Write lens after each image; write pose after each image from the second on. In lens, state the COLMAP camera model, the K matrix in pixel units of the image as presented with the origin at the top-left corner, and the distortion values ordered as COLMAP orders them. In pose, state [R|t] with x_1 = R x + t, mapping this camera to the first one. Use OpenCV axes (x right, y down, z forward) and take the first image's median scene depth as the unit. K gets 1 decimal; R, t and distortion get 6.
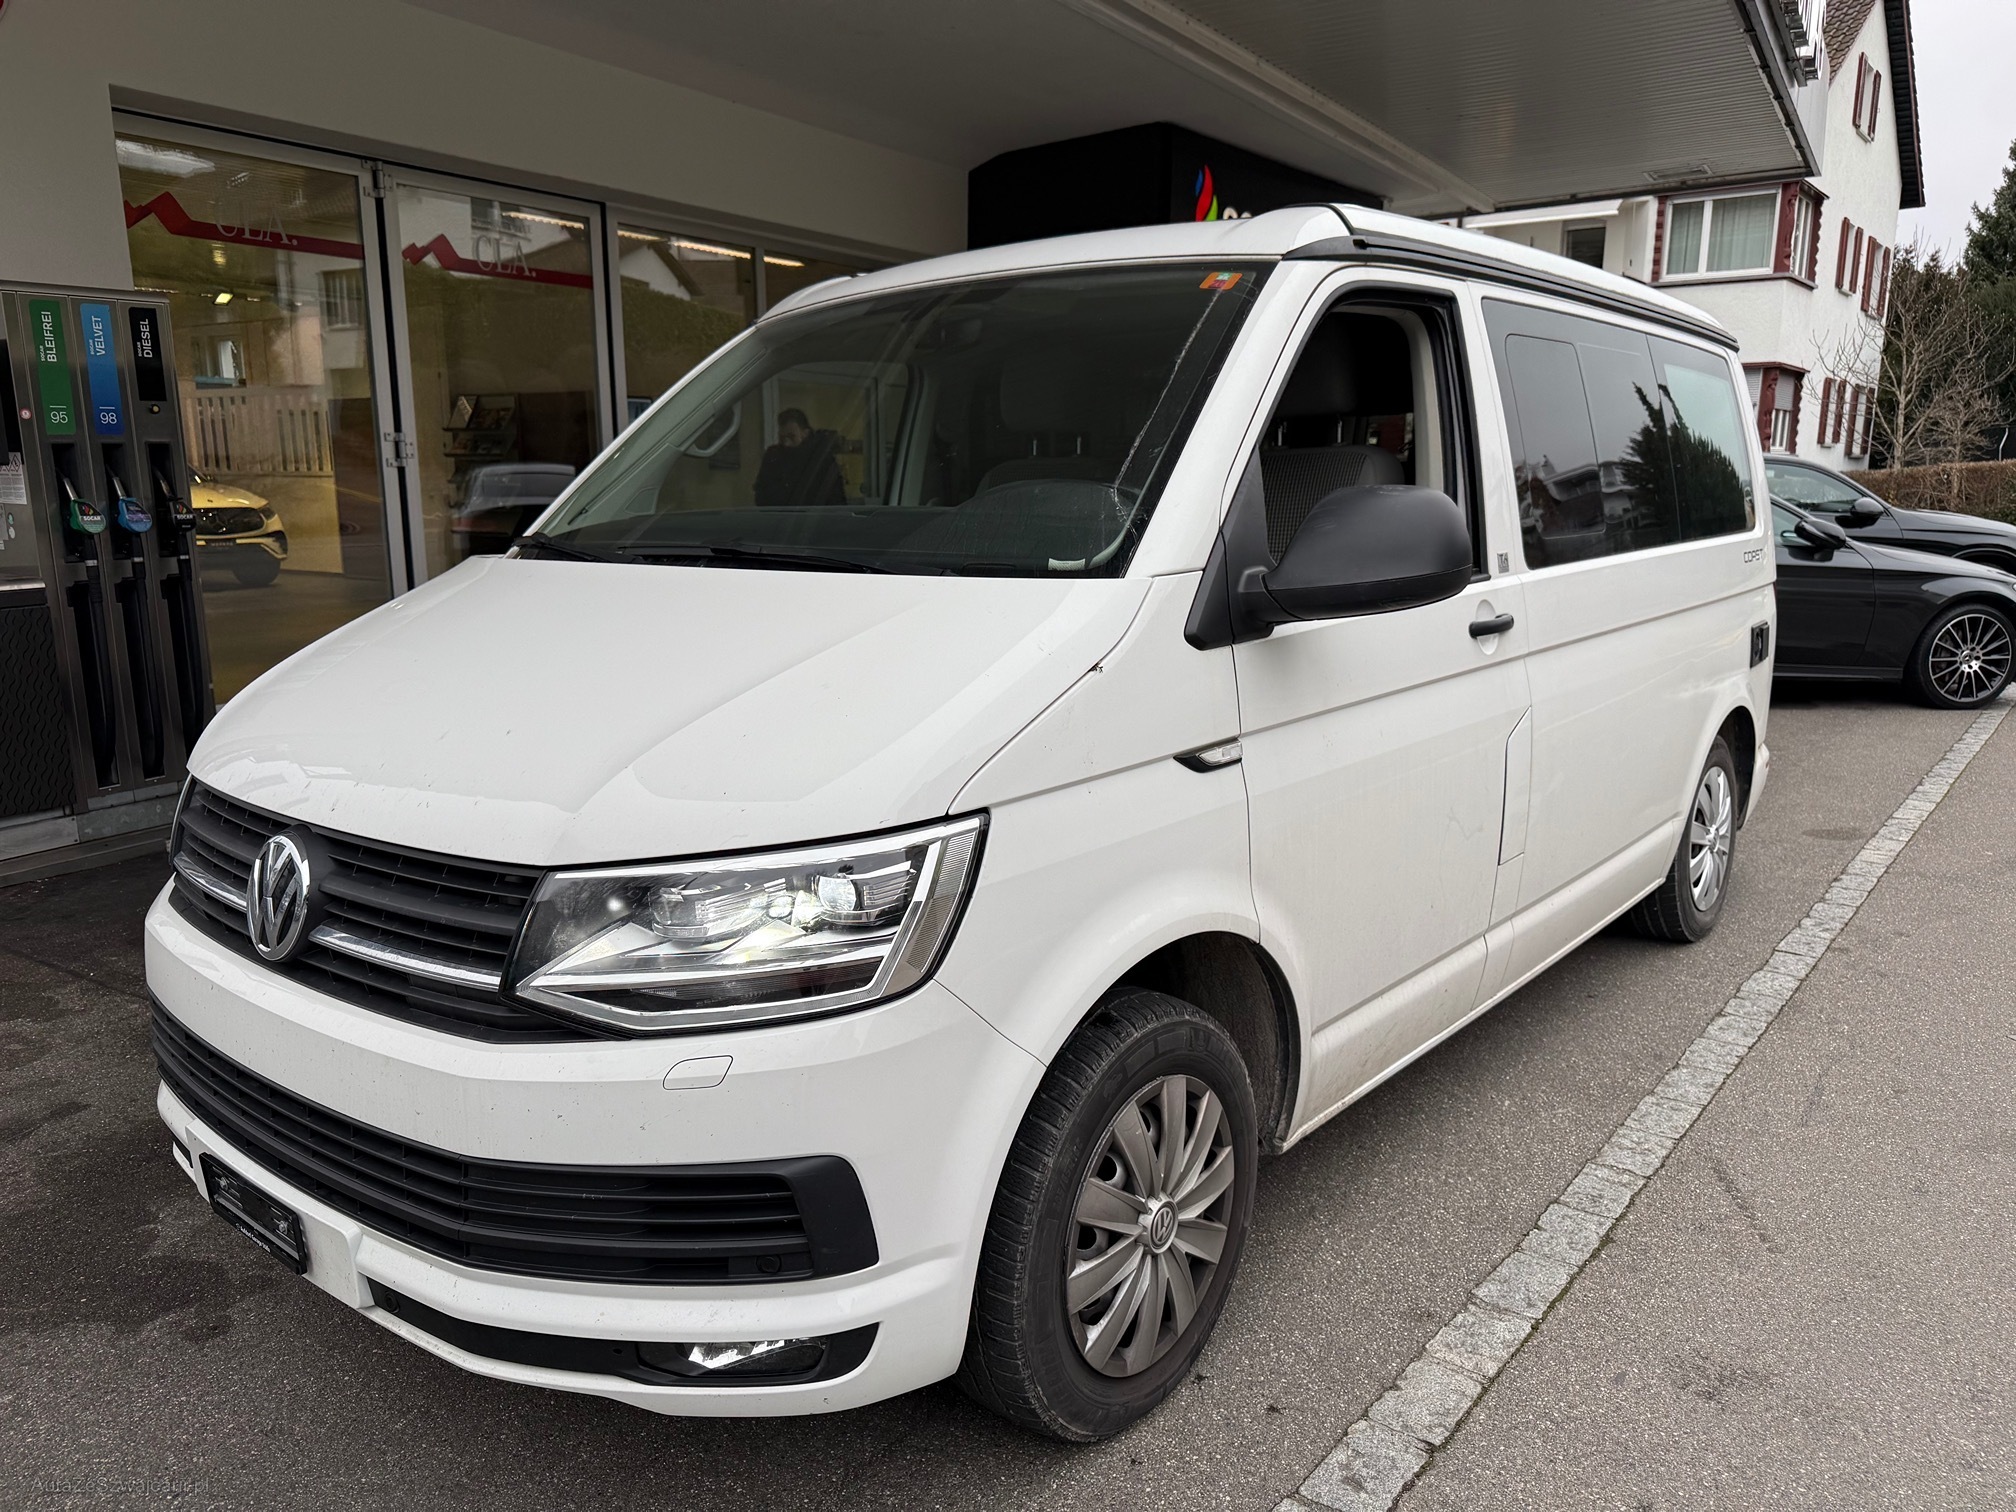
lens RADIAL K [[1418.8, 0, 1008.0], [0, 1418.8, 756.0], [0, 0, 1]] dist [0.056338, -0.070762]
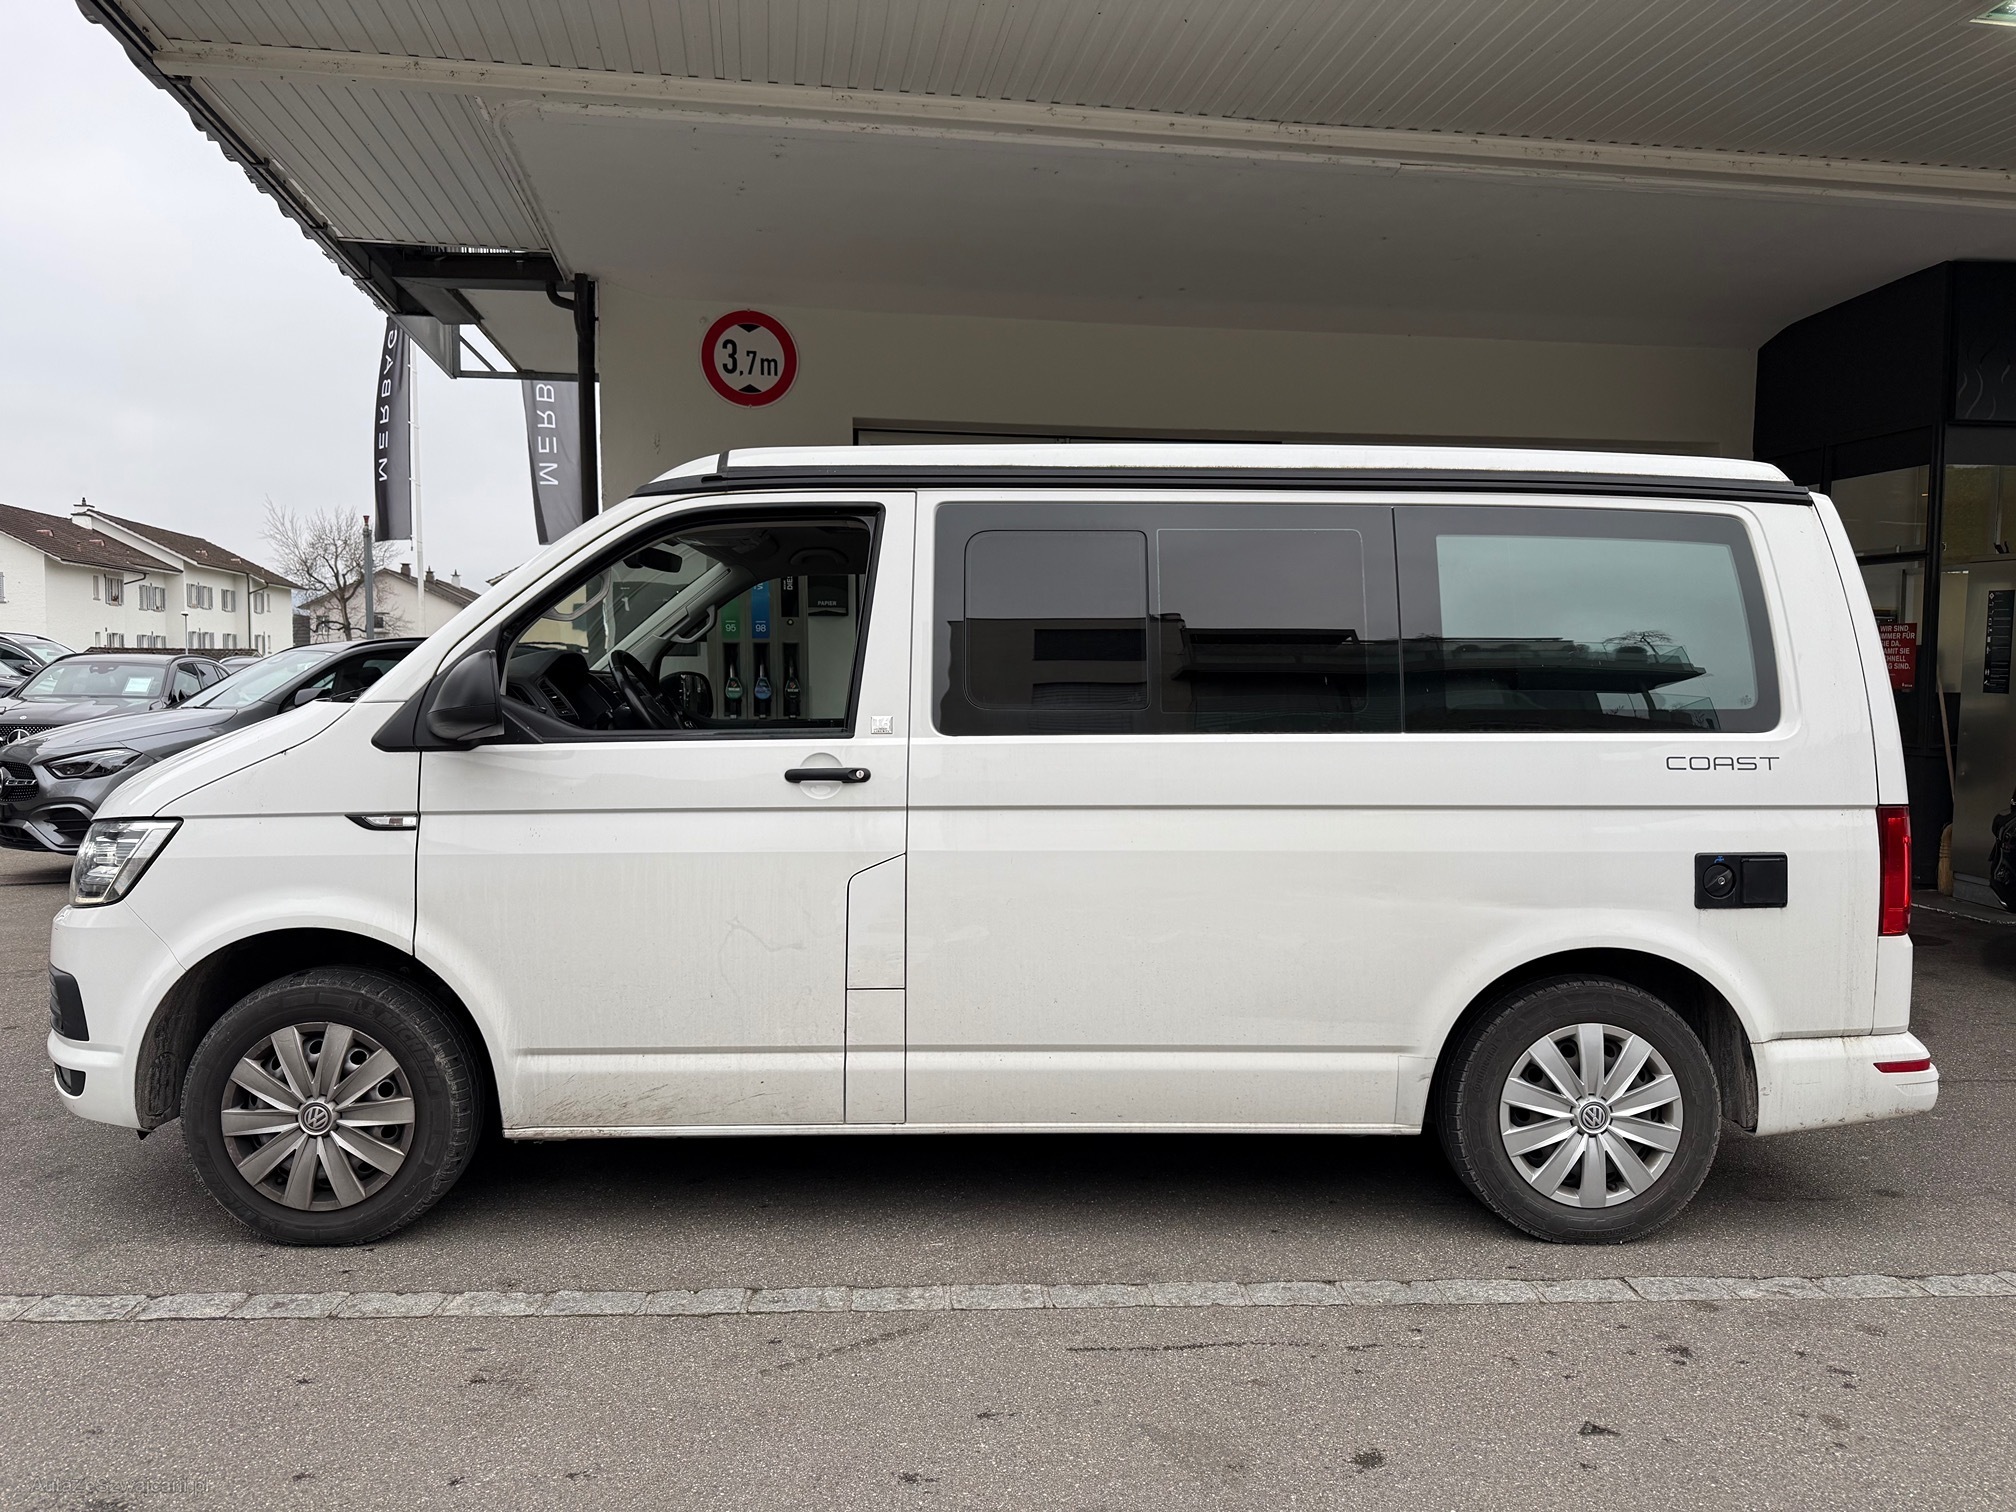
lens RADIAL K [[1464.2, 0, 1018.6], [0, 1464.2, 752.1], [0, 0, 1]] dist [0.062945, -0.081734]
pose [[0.662954, 0.043627, -0.747388, 1.278636], [-0.153181, 0.985085, -0.078373, -0.038253], [0.732822, 0.166443, 0.659749, 0.309112]]
